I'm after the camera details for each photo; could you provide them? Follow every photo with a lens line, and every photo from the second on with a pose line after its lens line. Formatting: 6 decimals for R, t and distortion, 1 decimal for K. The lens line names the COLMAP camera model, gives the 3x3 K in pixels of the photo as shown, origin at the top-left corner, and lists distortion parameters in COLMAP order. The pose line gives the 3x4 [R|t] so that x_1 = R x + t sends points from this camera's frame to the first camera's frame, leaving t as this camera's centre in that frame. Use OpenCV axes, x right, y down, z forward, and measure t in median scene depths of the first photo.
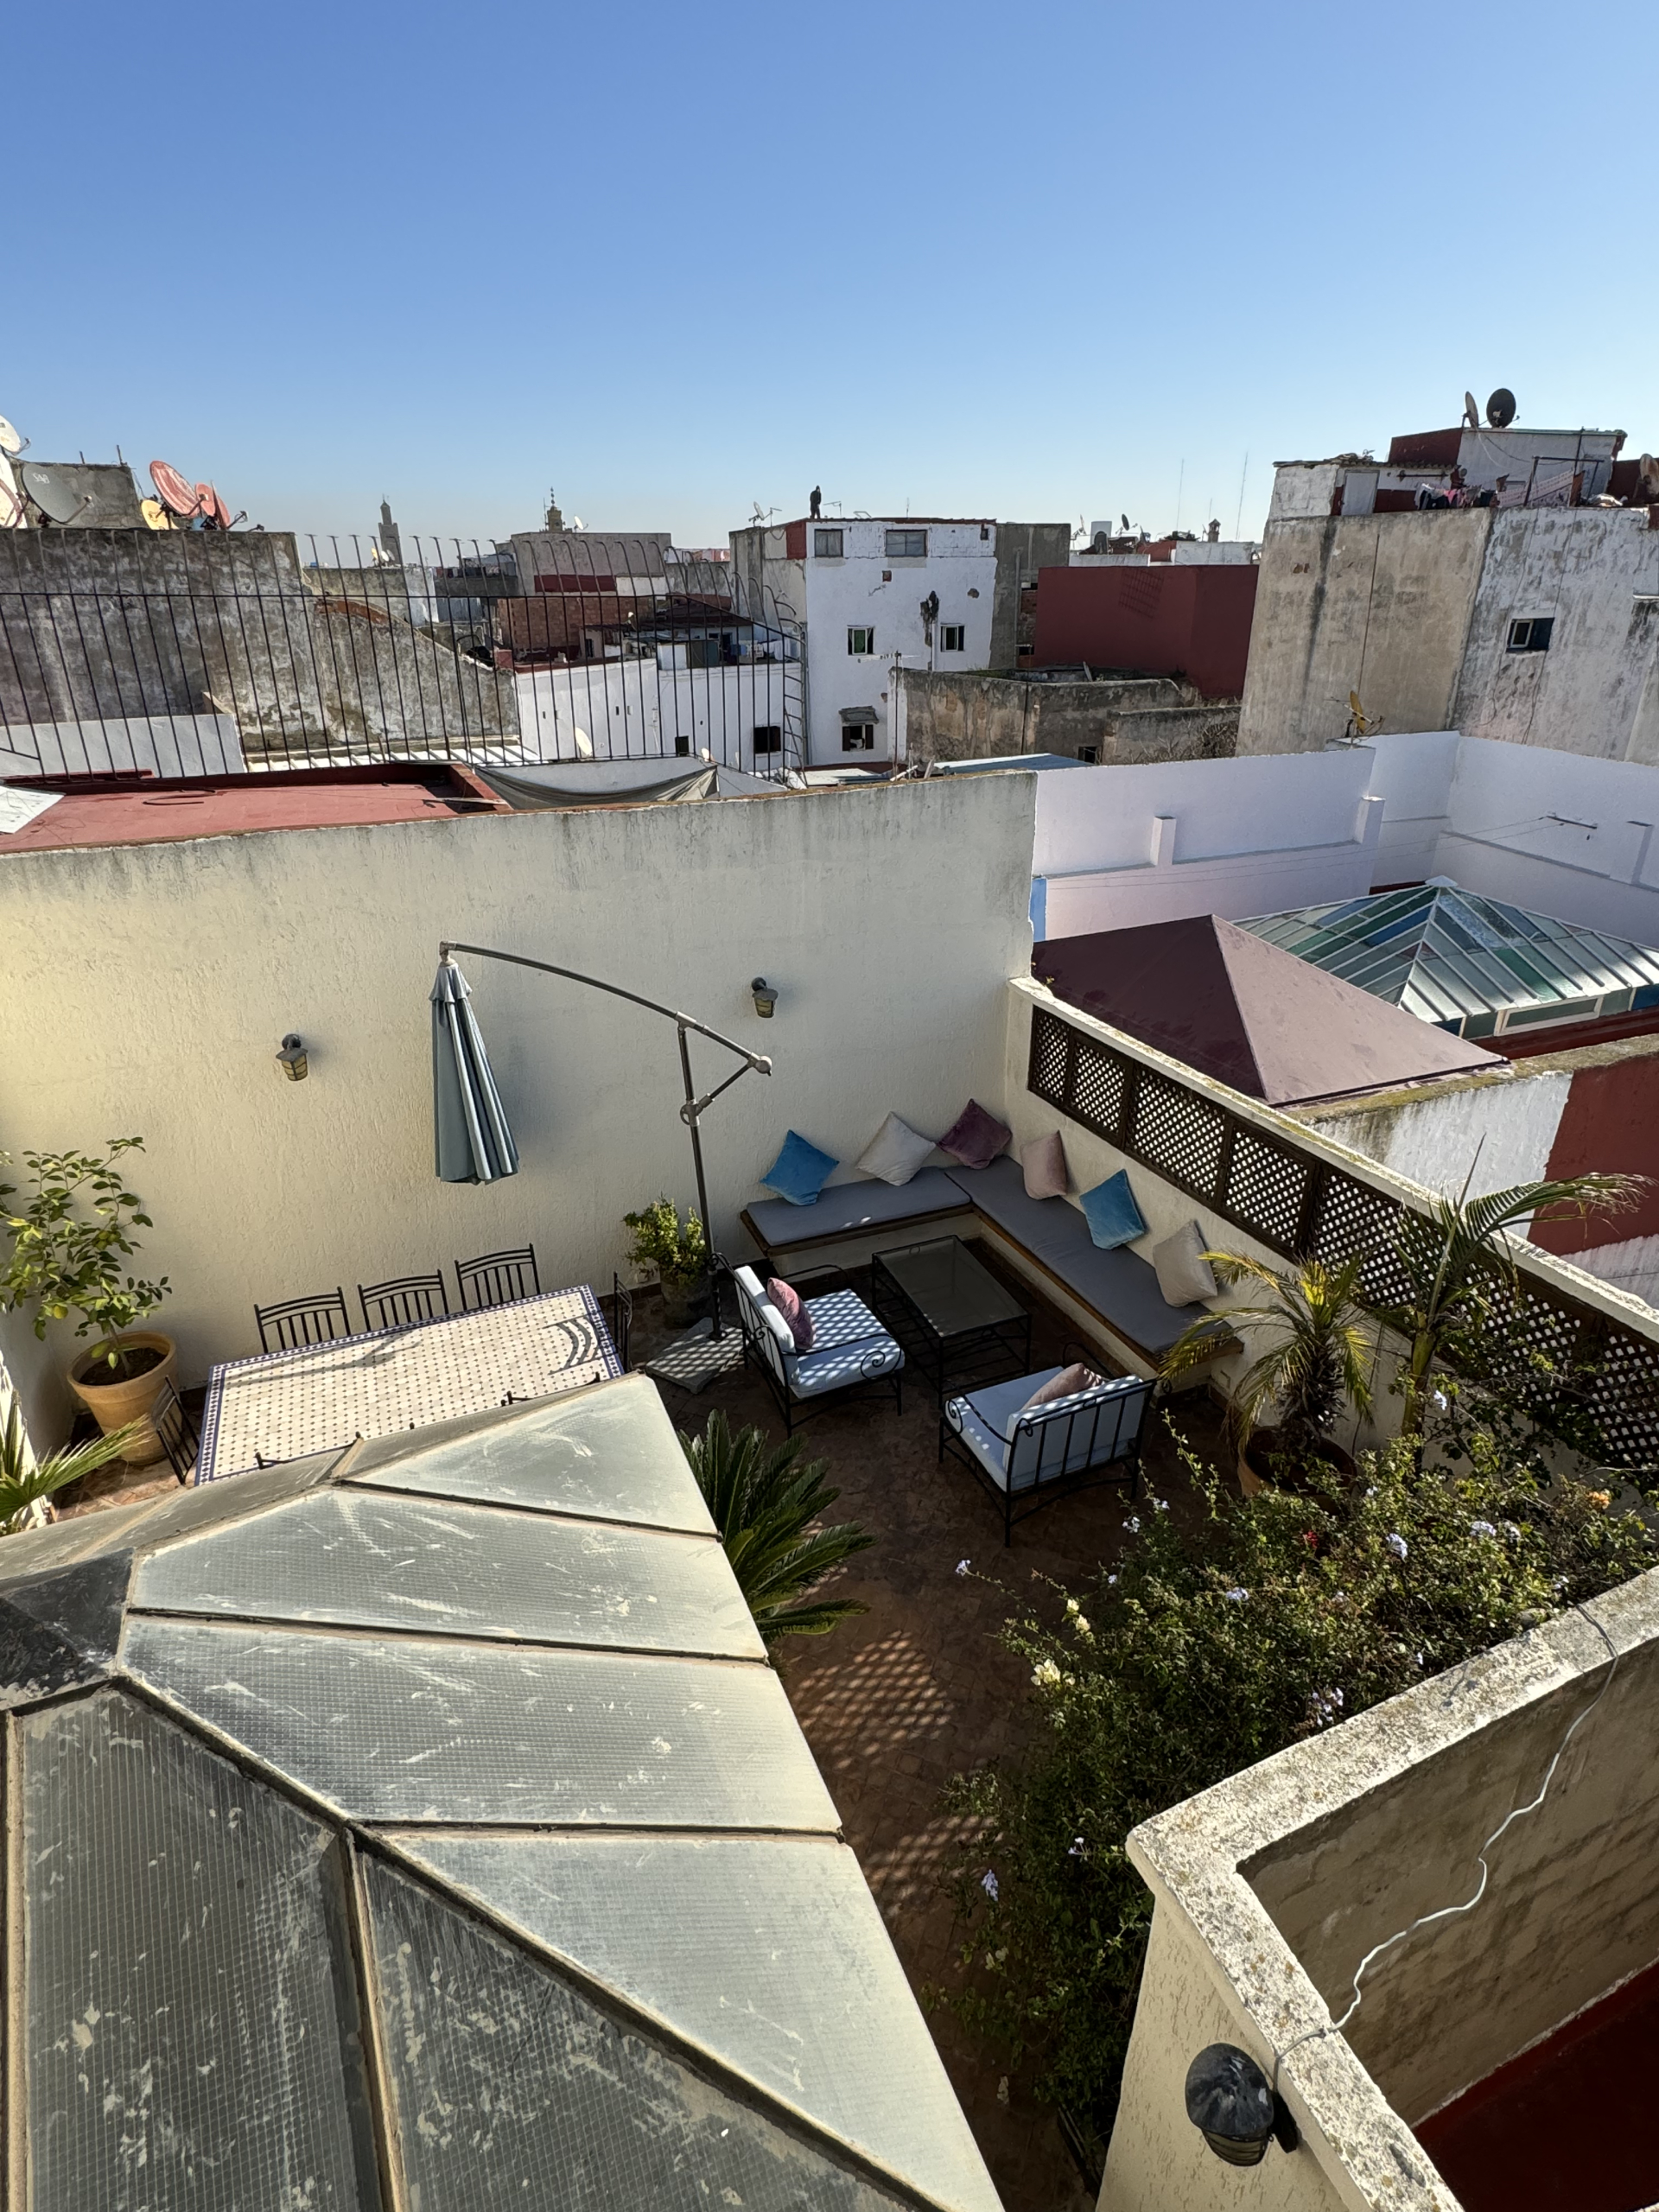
lens RADIAL K [[1162.0, 0, 831.5], [0, 1162.0, 1104.5], [0, 0, 1]] dist [-0.005512, 0.000364]
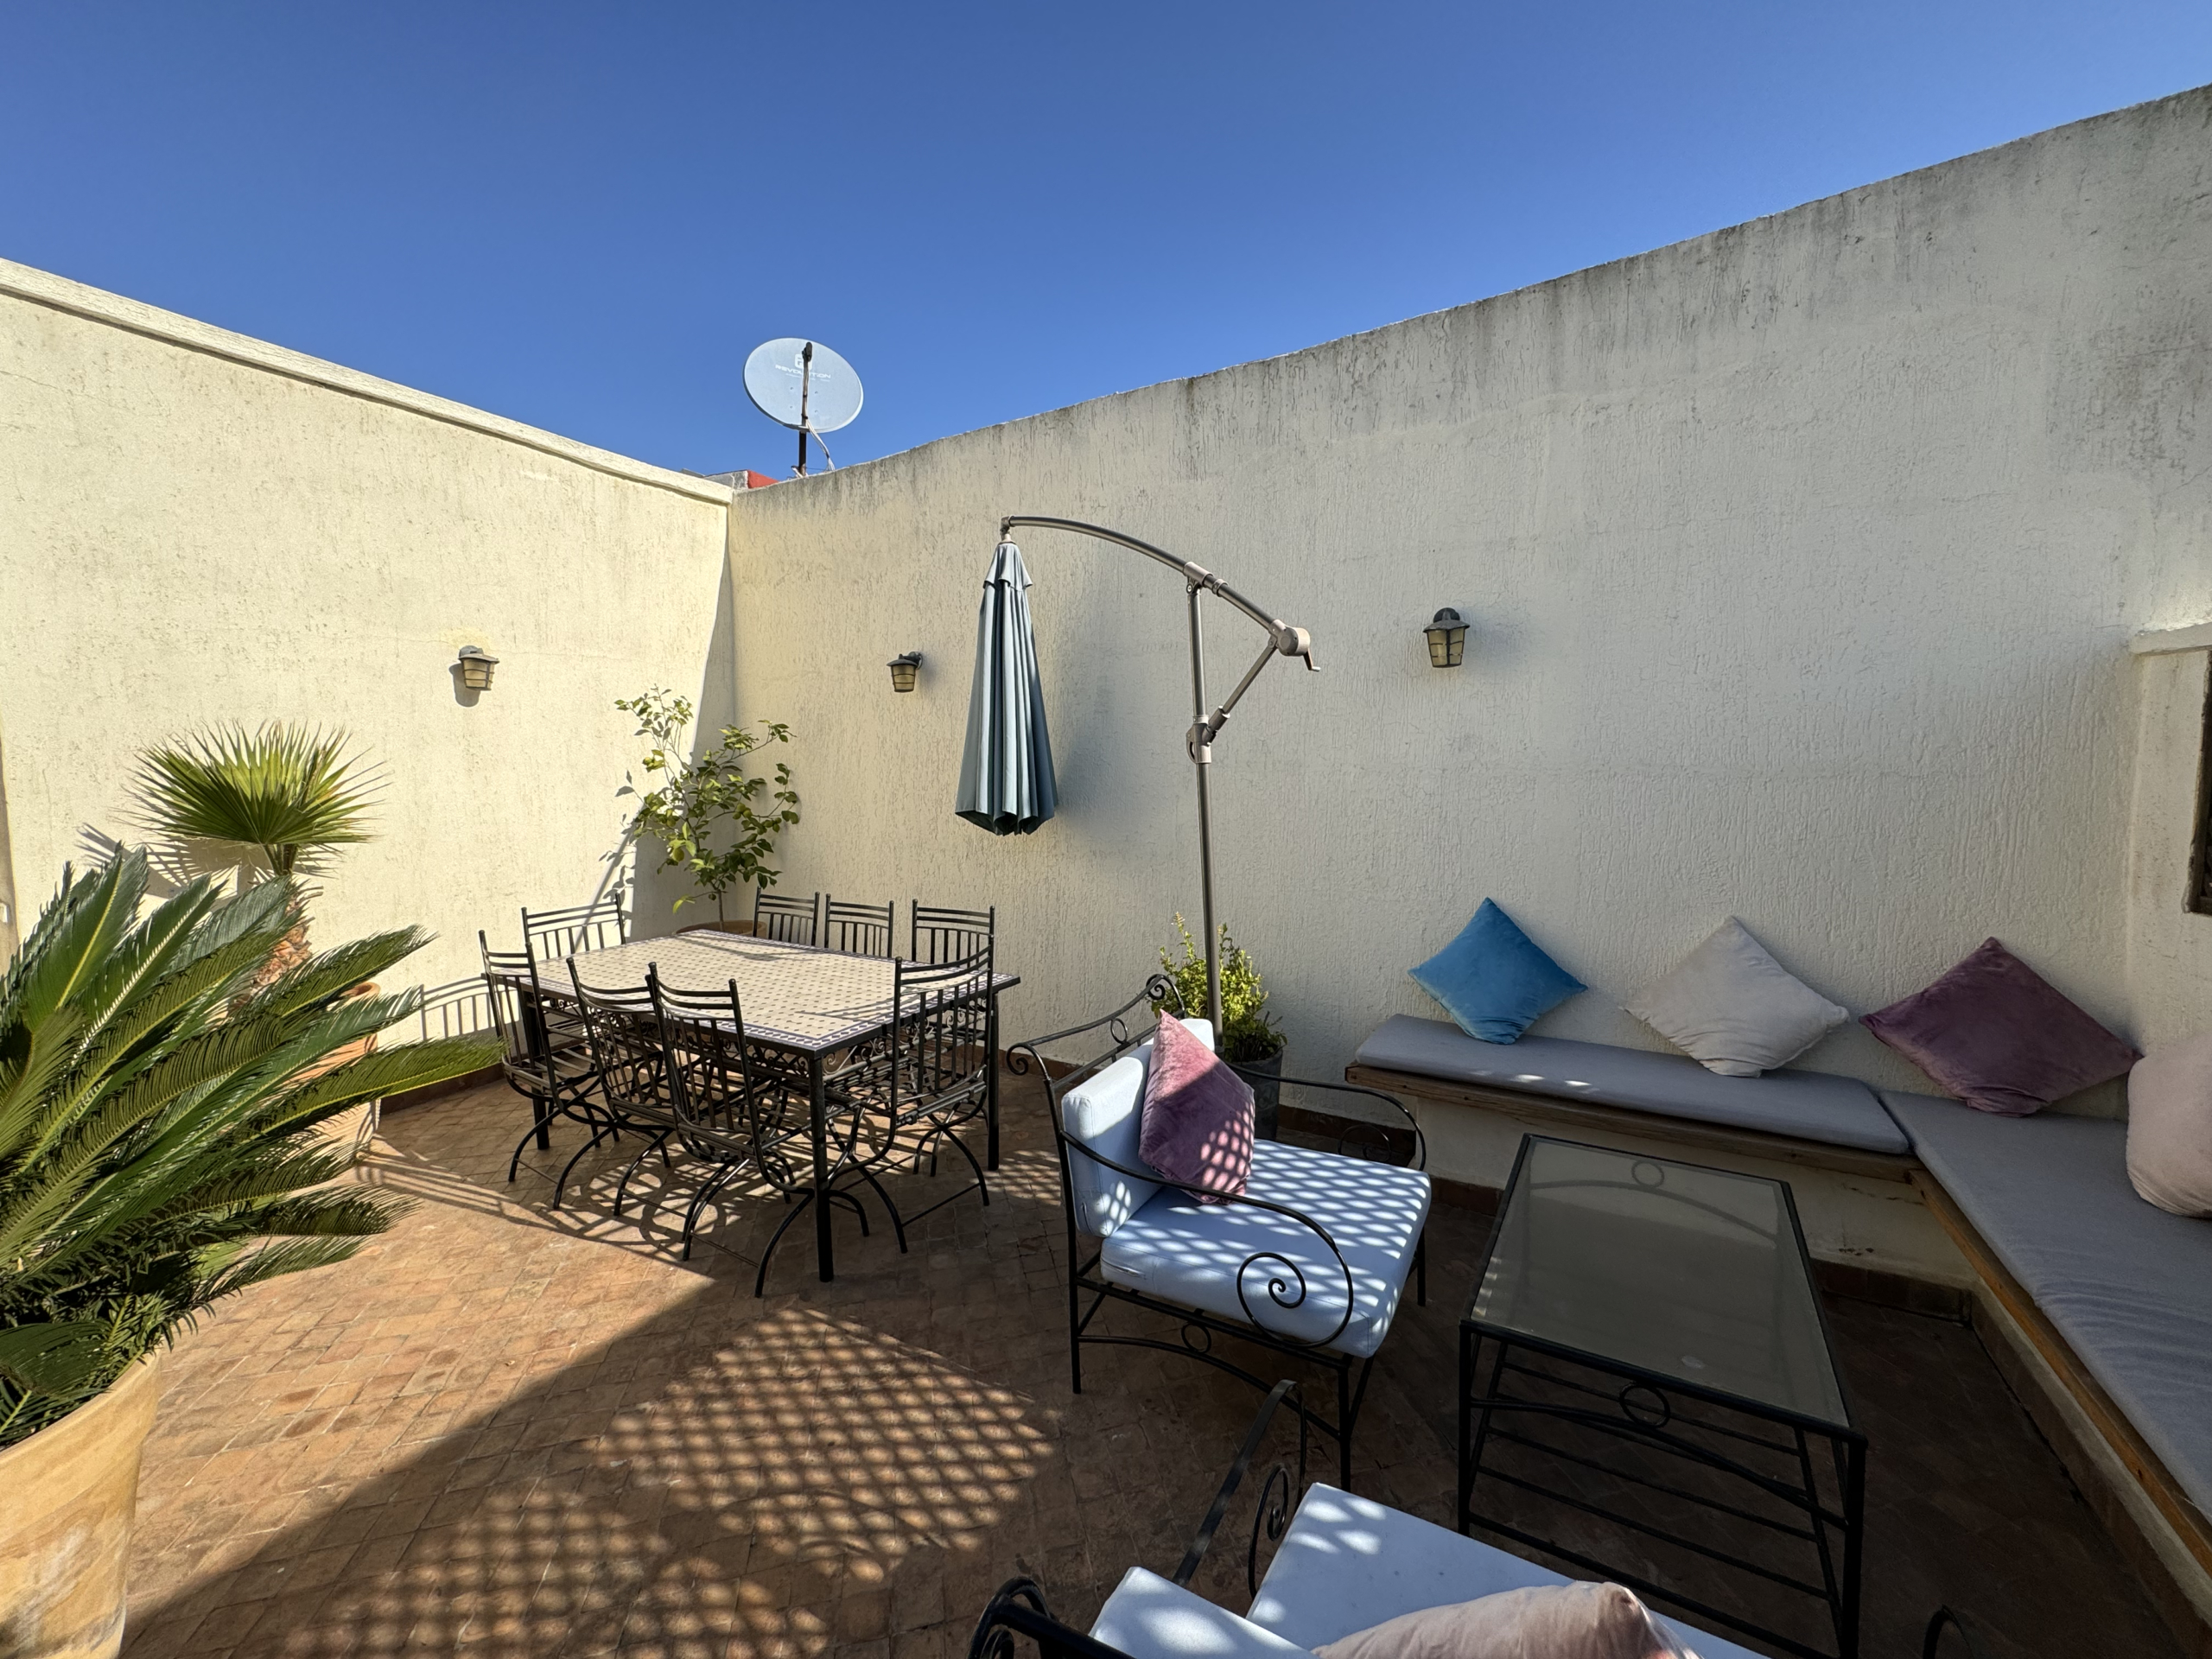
lens RADIAL K [[881.6, 0, 1107.2], [0, 881.6, 828.0], [0, 0, 1]] dist [-0.002679, 0.000287]
pose [[0.598990, 0.067050, -0.797944, 0.219142], [-0.330364, 0.928421, -0.169980, 0.142482], [0.729431, 0.365429, 0.578266, 0.705070]]
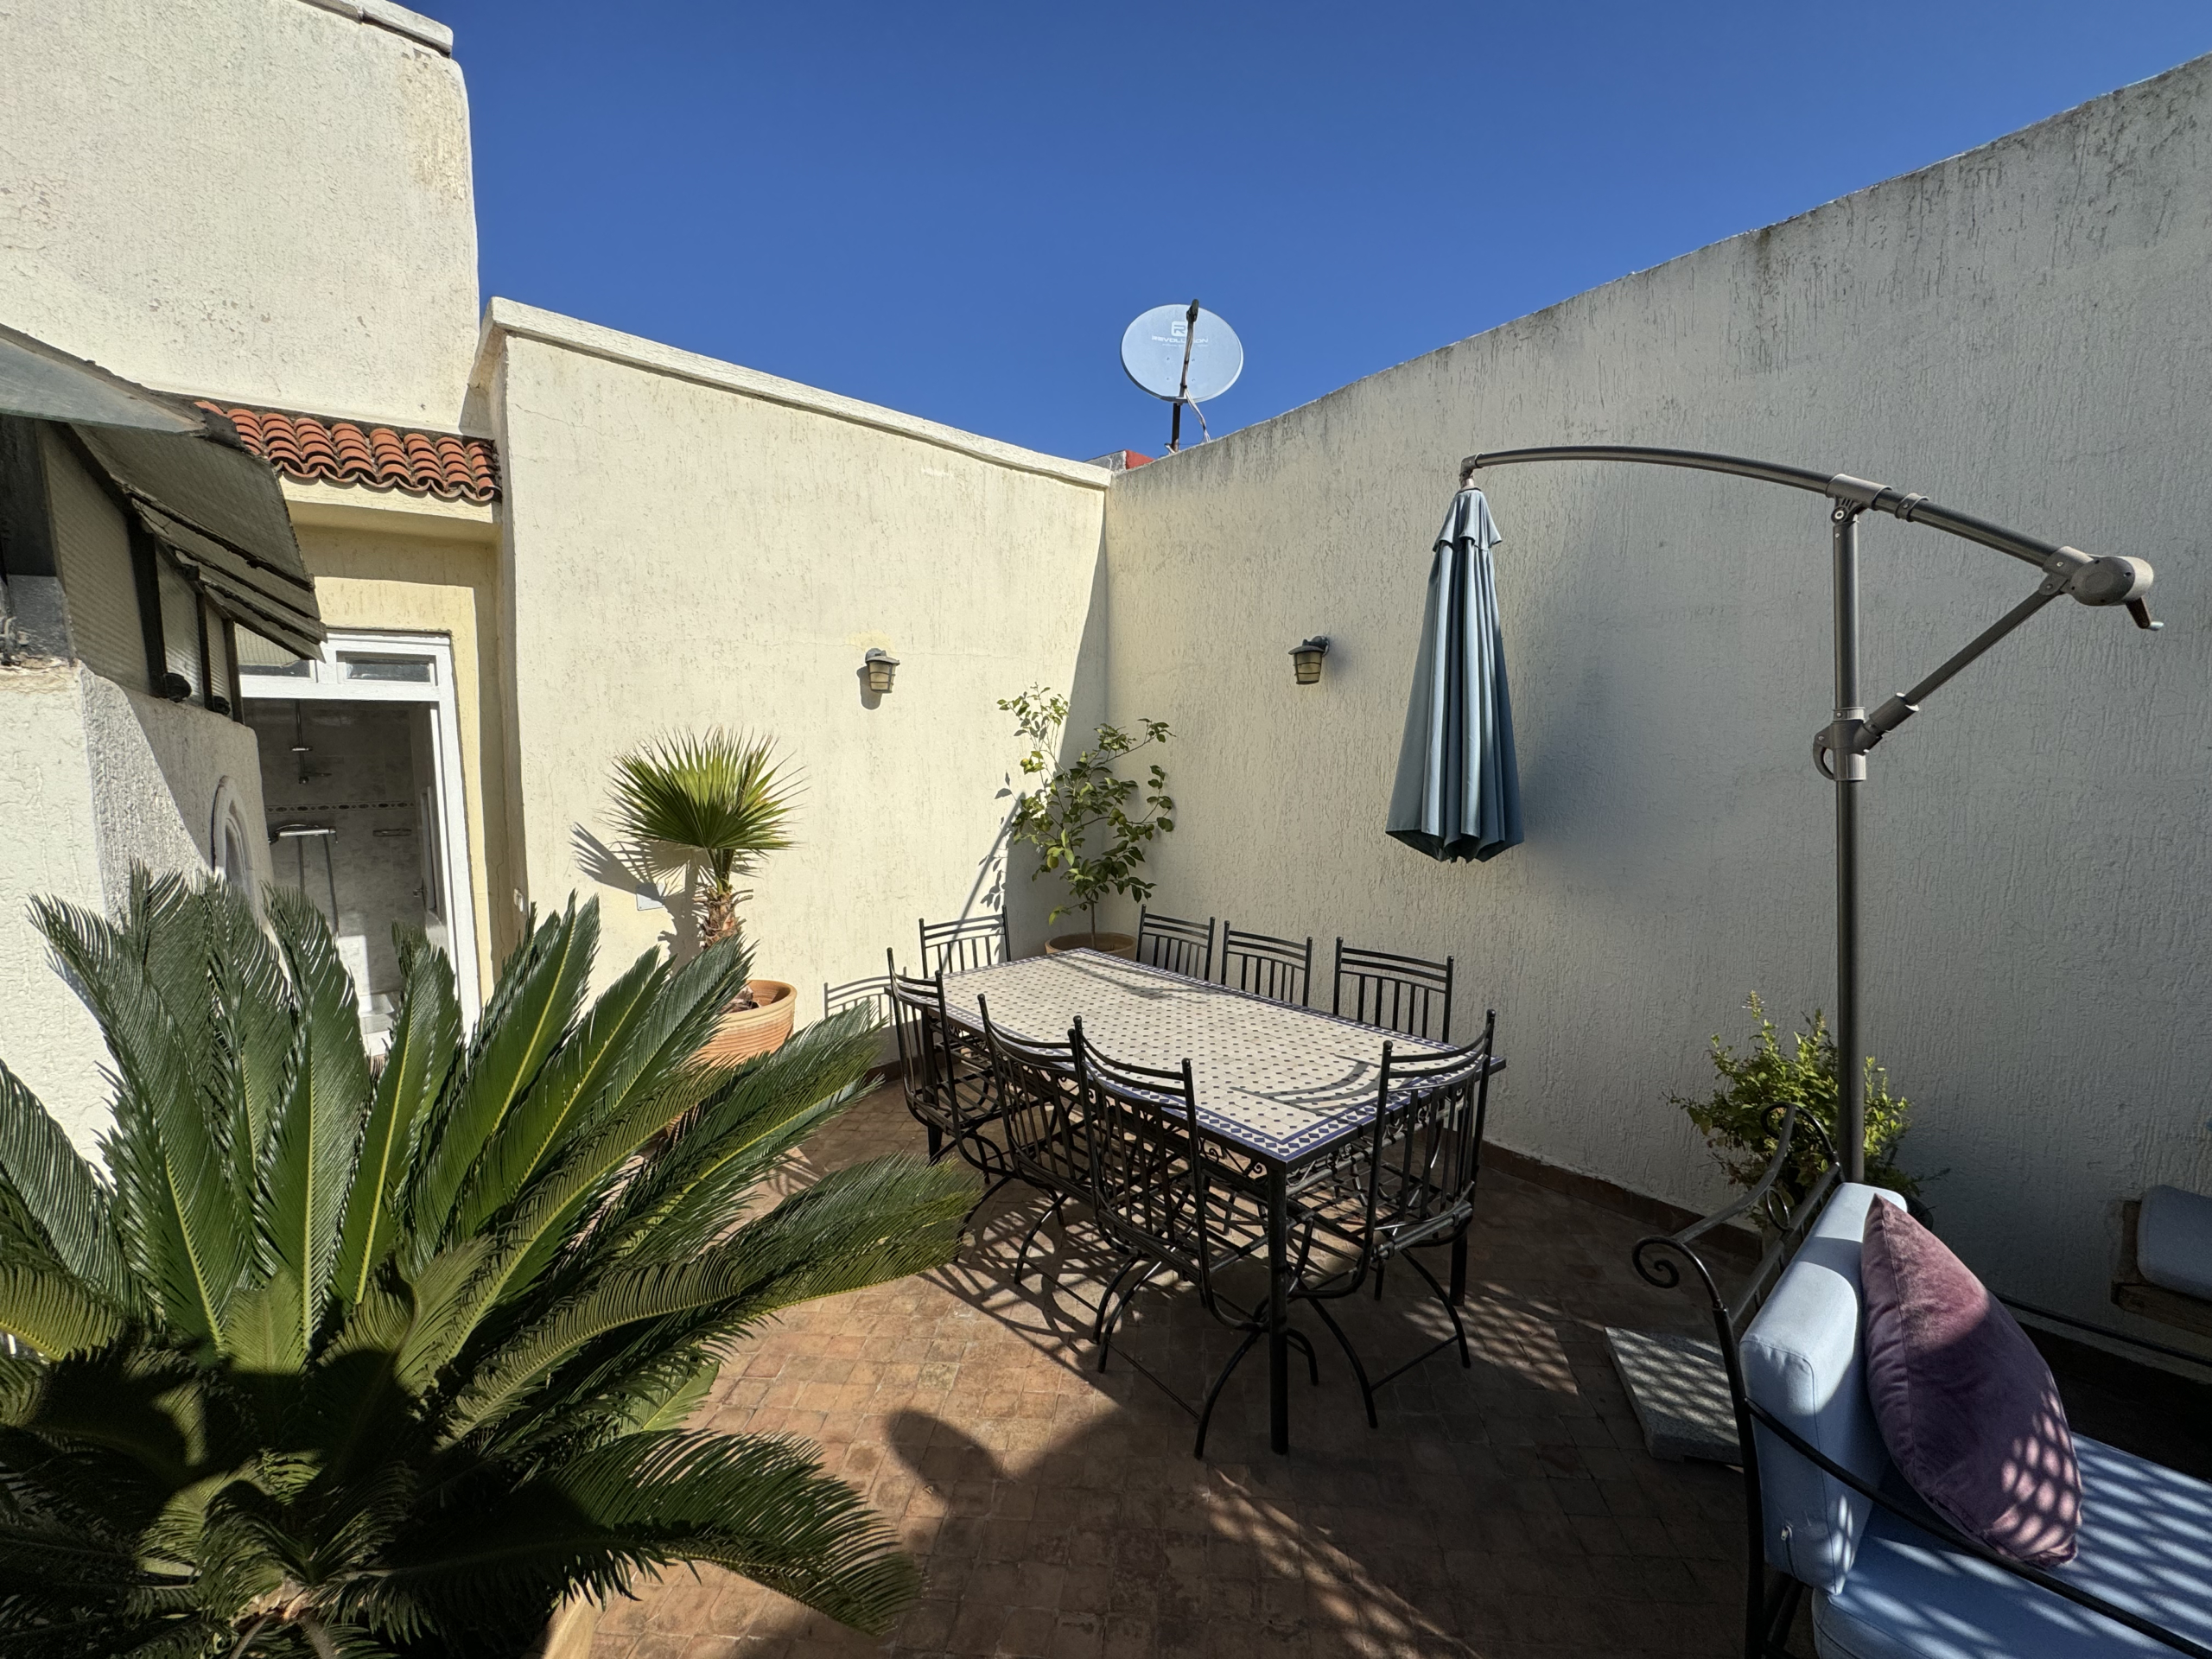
lens RADIAL K [[881.6, 0, 1105.7], [0, 881.6, 828.5], [0, 0, 1]] dist [-0.002679, 0.000287]
pose [[0.300359, 0.088235, -0.949736, 0.092258], [-0.391594, 0.919335, -0.038433, 0.142844], [0.869735, 0.383454, 0.310683, 0.686217]]
